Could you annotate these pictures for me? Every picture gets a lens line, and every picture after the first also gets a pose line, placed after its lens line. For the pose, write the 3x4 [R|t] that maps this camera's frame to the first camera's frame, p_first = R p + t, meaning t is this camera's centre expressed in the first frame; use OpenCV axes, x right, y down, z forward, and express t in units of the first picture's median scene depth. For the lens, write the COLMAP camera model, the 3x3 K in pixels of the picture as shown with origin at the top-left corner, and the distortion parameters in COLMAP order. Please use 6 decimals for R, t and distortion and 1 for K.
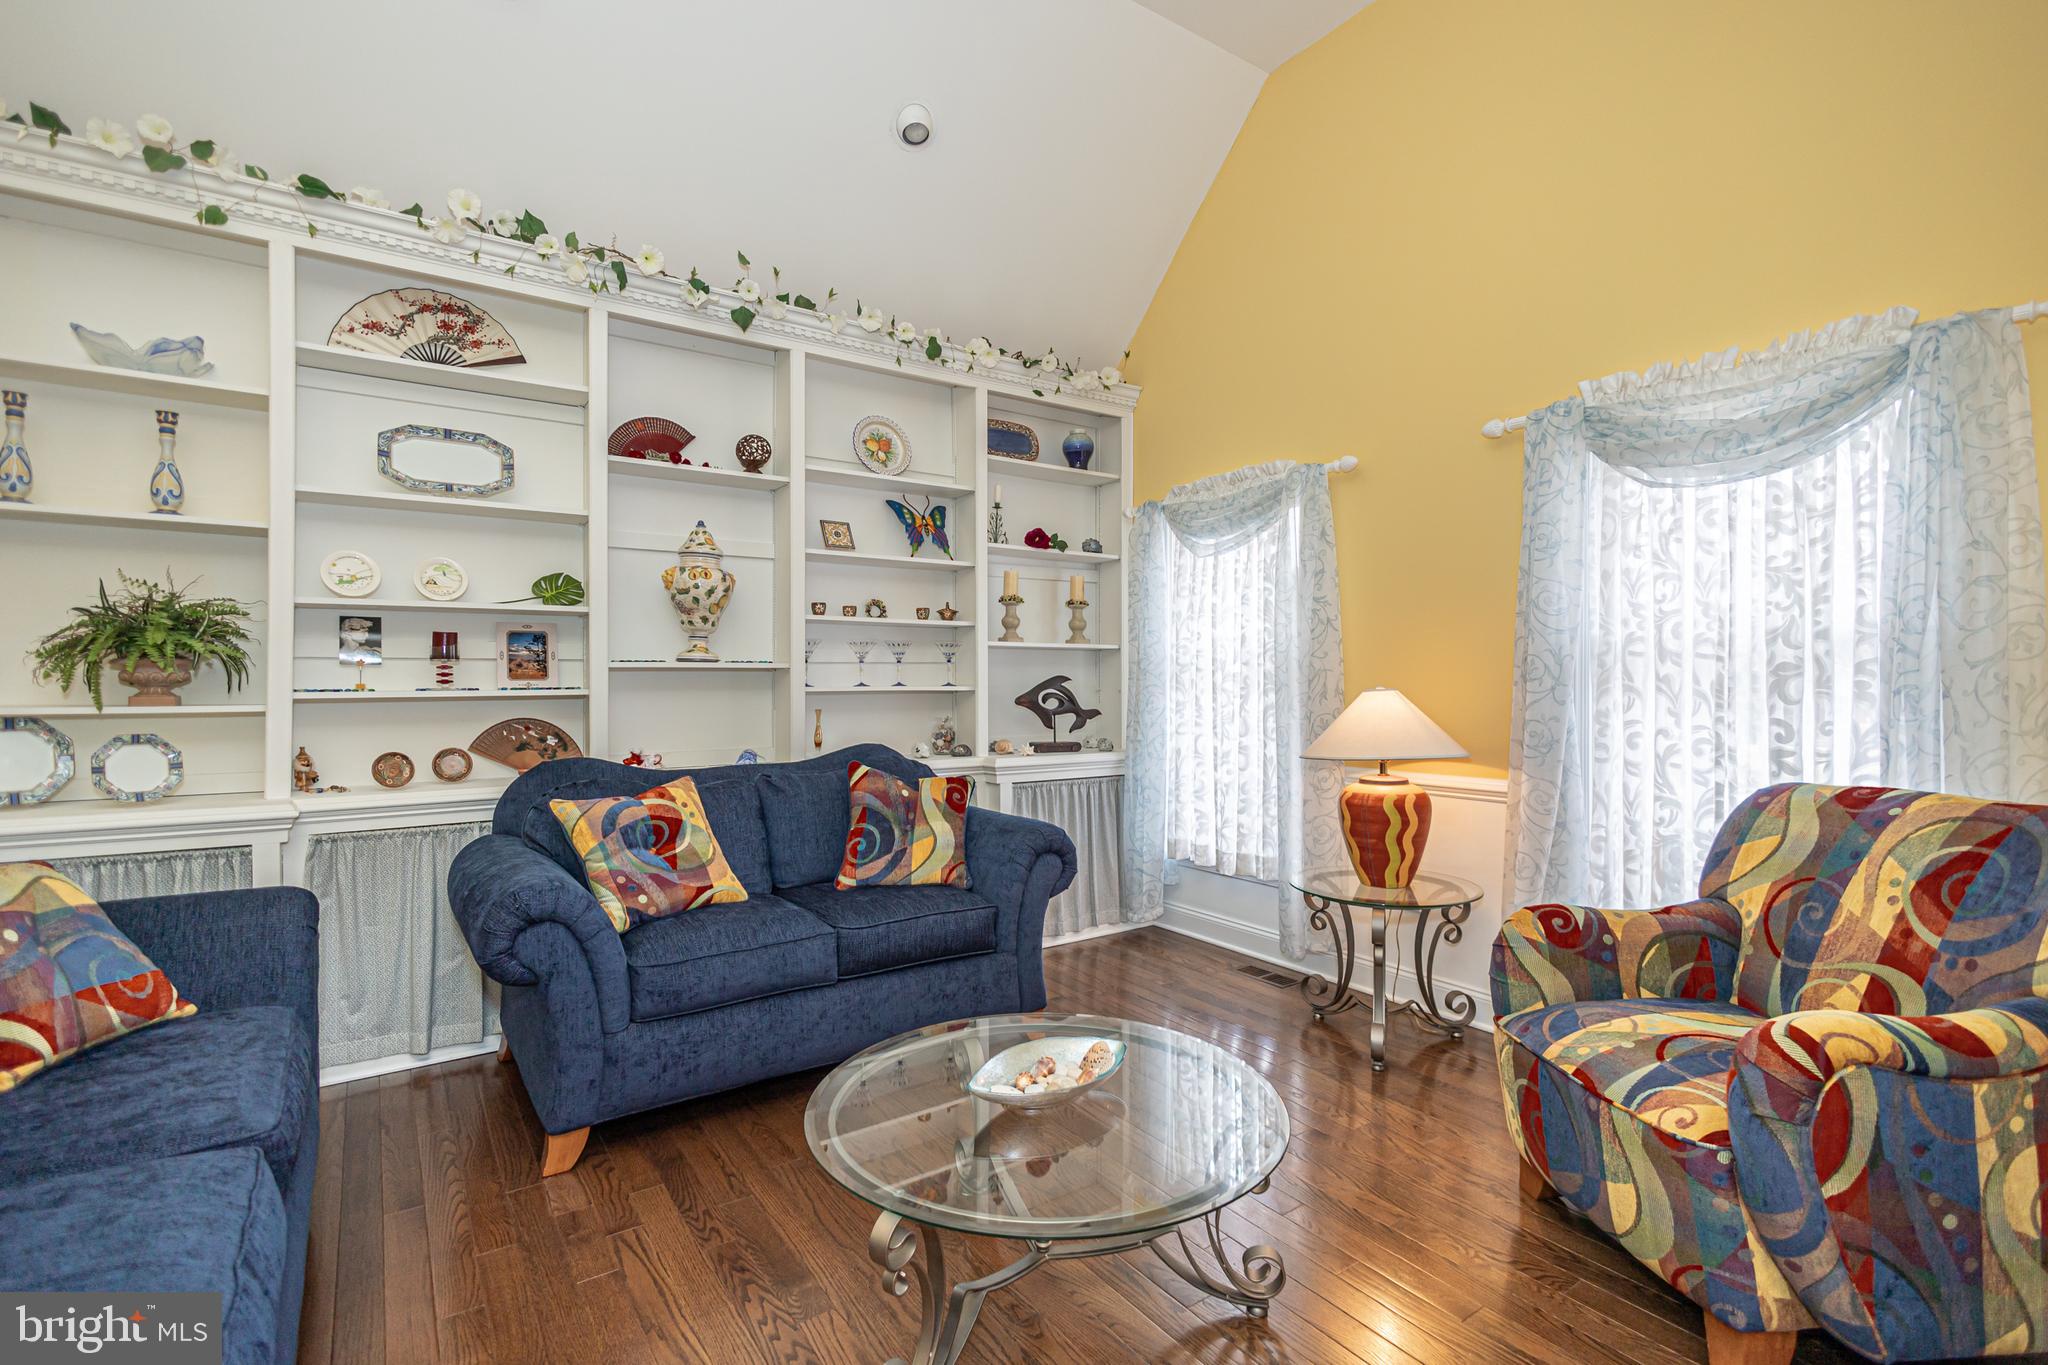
lens RADIAL K [[934.1, 0, 984.2], [0, 934.1, 679.9], [0, 0, 1]] dist [0.009579, -0.000545]
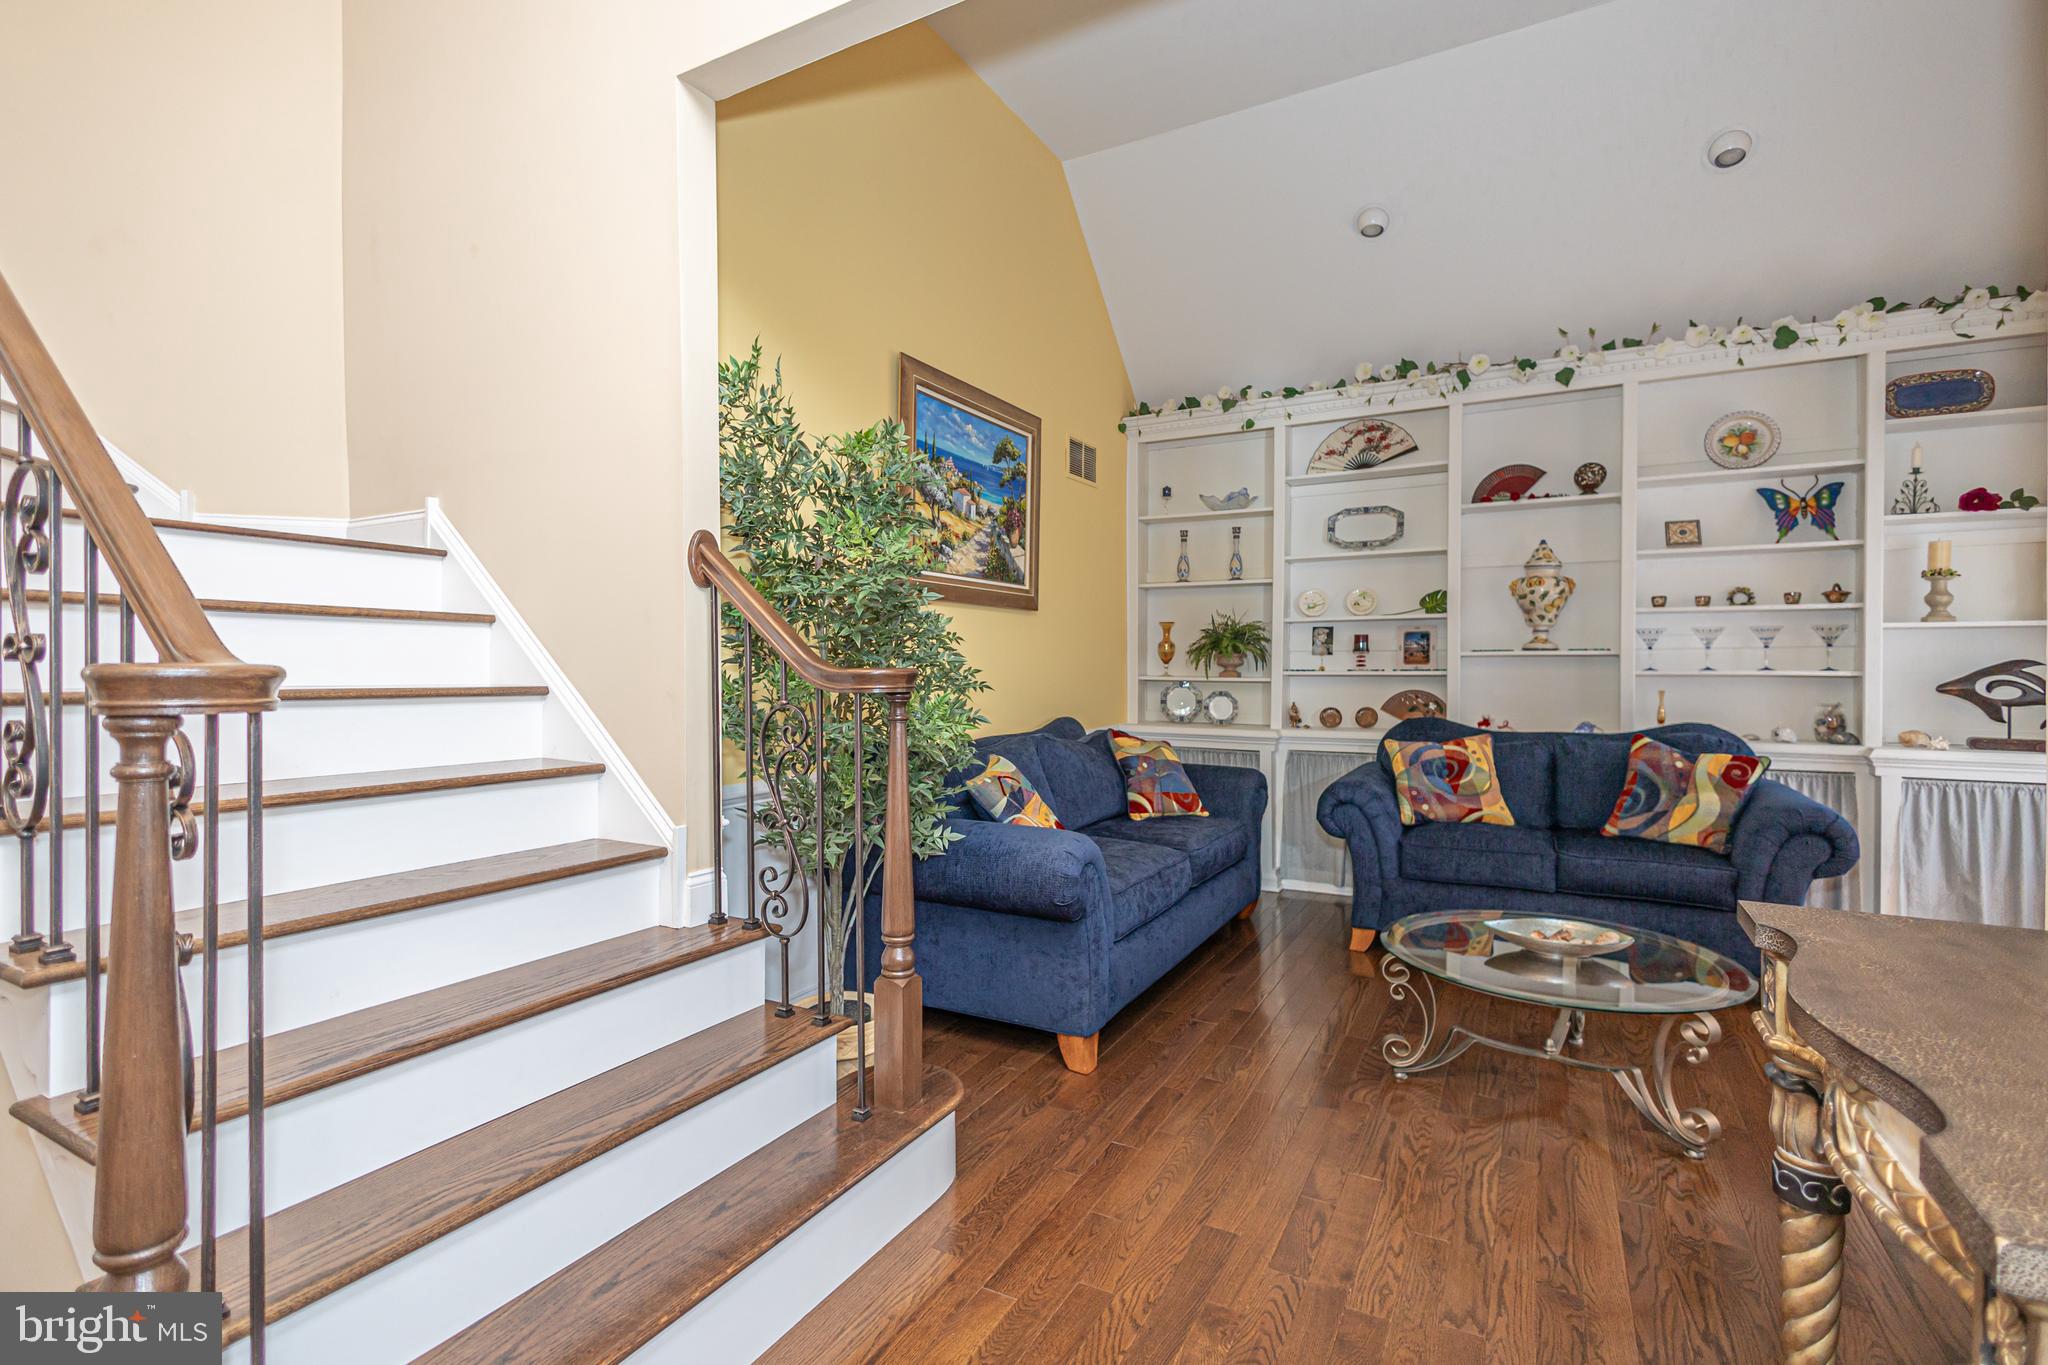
lens RADIAL K [[919.0, 0, 1015.2], [0, 919.0, 674.8], [0, 0, 1]] dist [0.010461, -0.004031]
pose [[0.437970, 0.012617, -0.898901, 0.587884], [0.002065, 0.999885, 0.015041, -0.007123], [0.898987, -0.008444, 0.437893, -0.228443]]
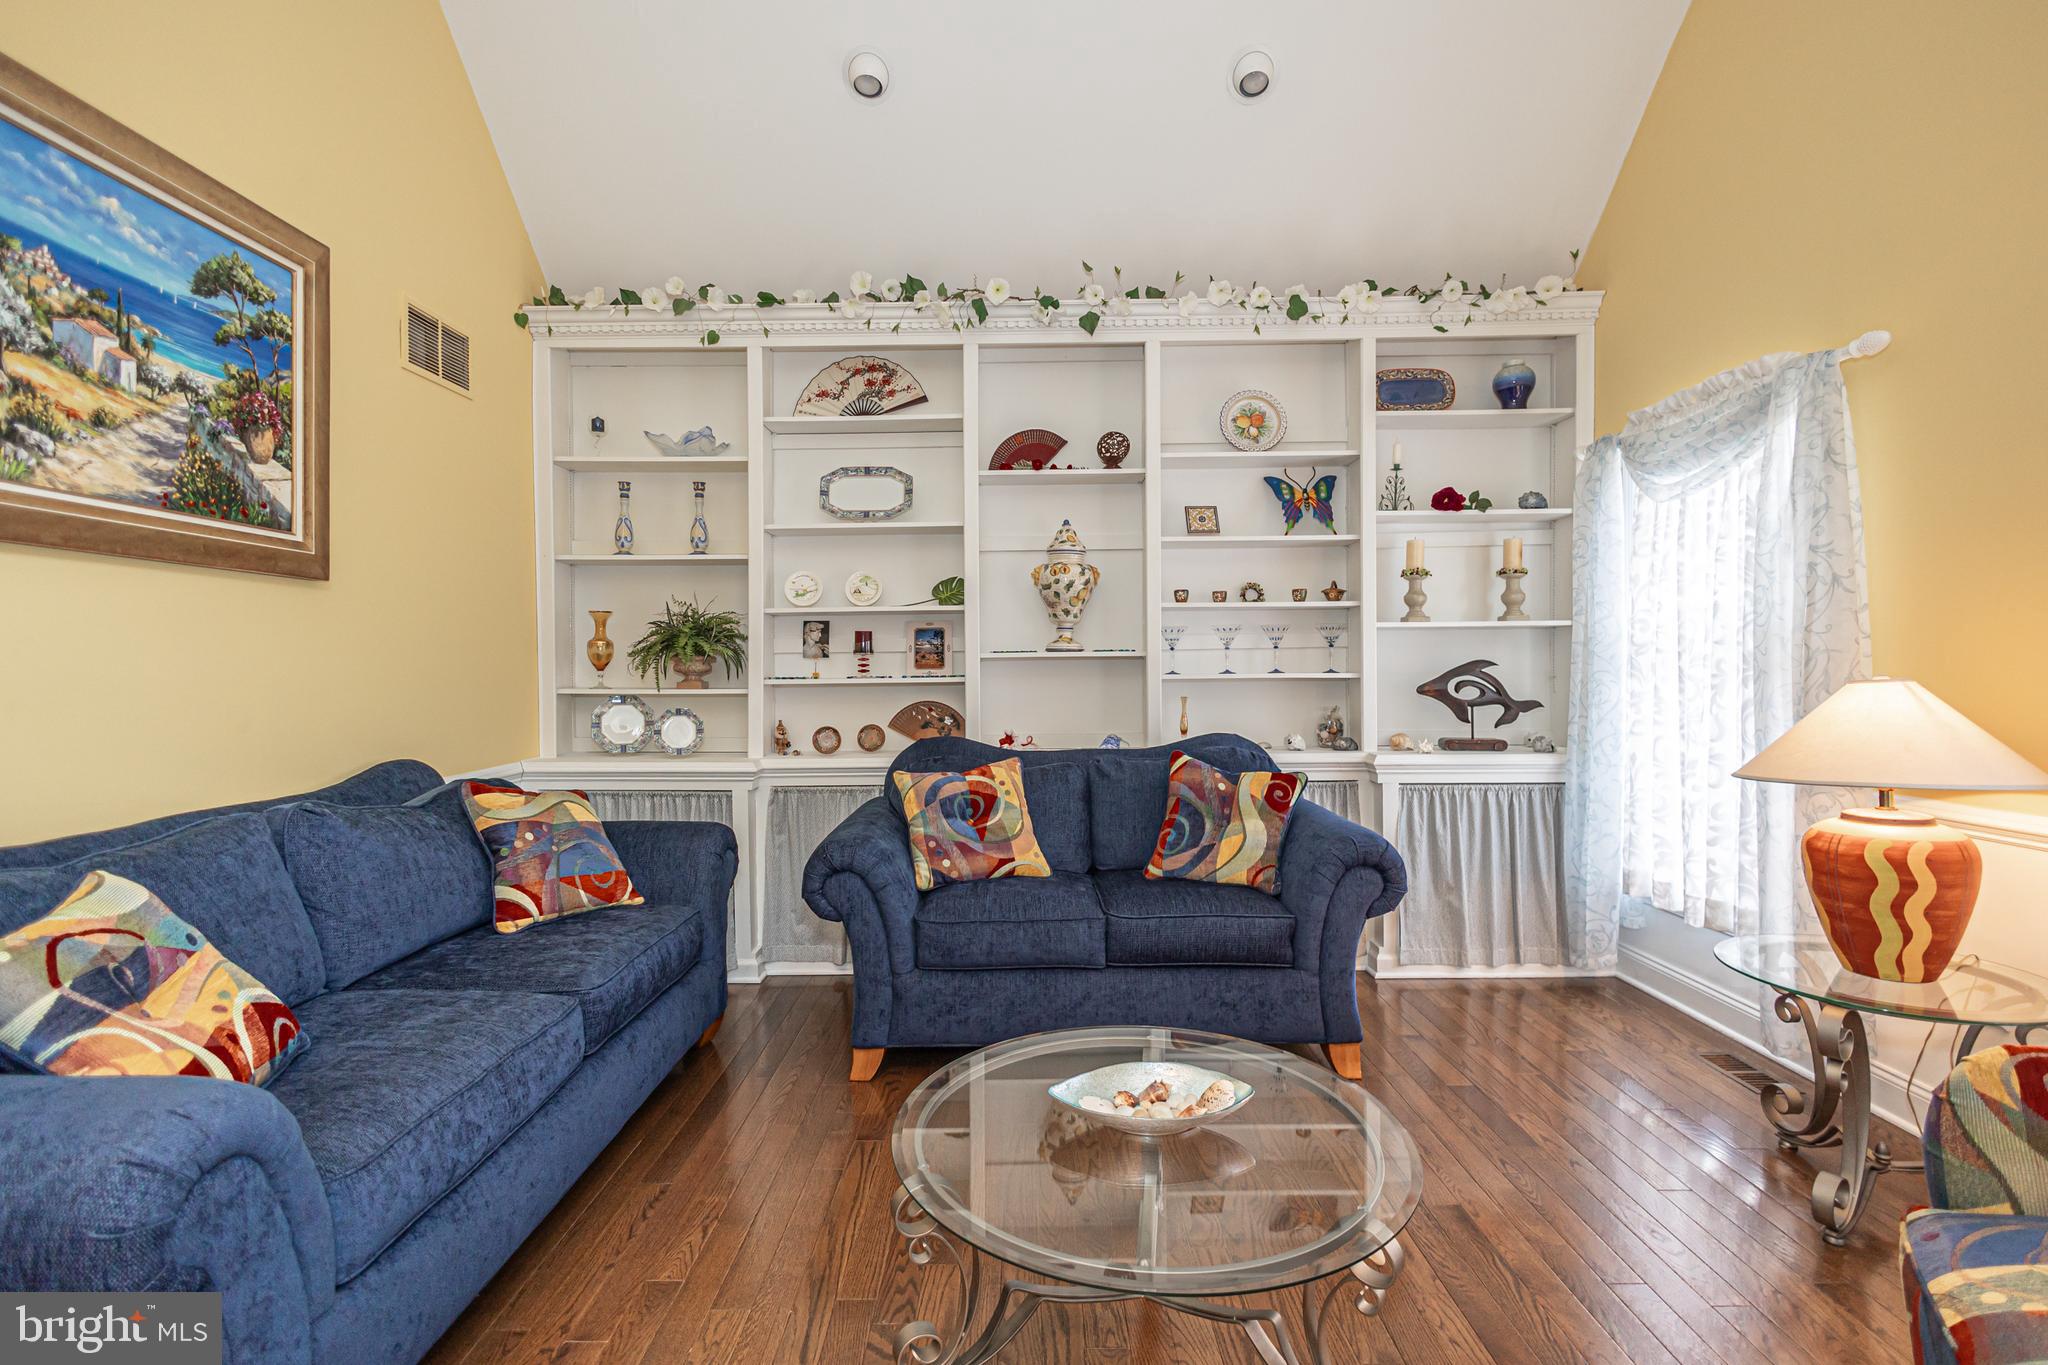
lens RADIAL K [[919.0, 0, 1015.2], [0, 919.0, 674.8], [0, 0, 1]] dist [0.010461, -0.004031]
pose [[0.823540, 0.000136, -0.567258, 0.282609], [0.007835, 0.999902, 0.011615, -0.005601], [0.567204, -0.014010, 0.823458, 0.109130]]
